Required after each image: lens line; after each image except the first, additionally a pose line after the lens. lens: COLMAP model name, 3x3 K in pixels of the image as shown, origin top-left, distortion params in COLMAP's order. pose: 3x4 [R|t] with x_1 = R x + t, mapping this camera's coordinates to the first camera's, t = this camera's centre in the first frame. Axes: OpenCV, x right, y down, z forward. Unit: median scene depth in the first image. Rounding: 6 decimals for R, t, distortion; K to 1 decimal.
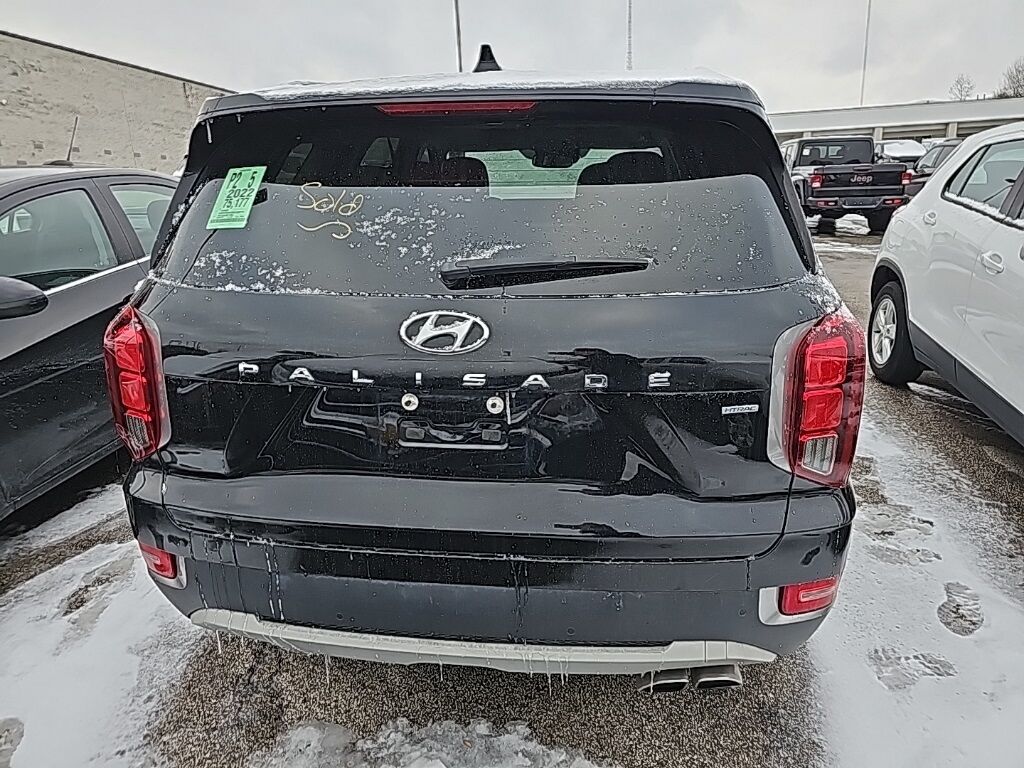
lens RADIAL K [[719.6, 0, 510.6], [0, 719.6, 379.9], [0, 0, 1]] dist [0.043373, -0.013600]
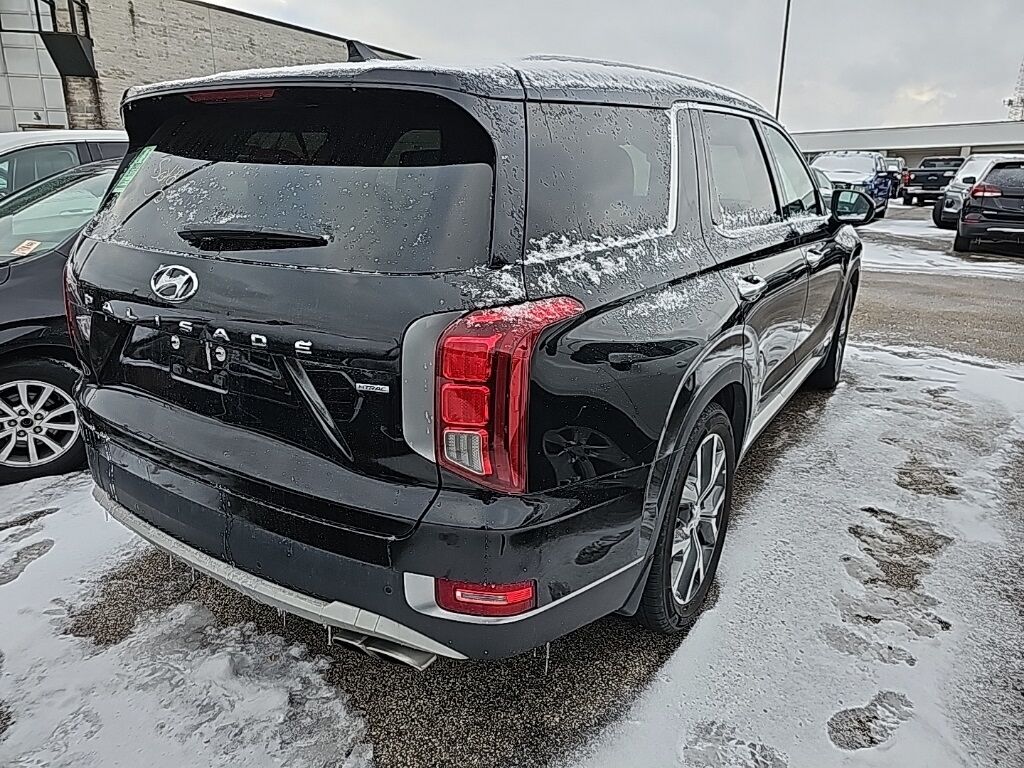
lens RADIAL K [[719.6, 0, 508.6], [0, 719.6, 385.7], [0, 0, 1]] dist [0.043373, -0.013600]
pose [[0.887529, 0.160127, -0.432033, 0.876062], [-0.157131, 0.986646, 0.042891, -0.035017], [0.433131, 0.029819, 0.900837, 0.149992]]
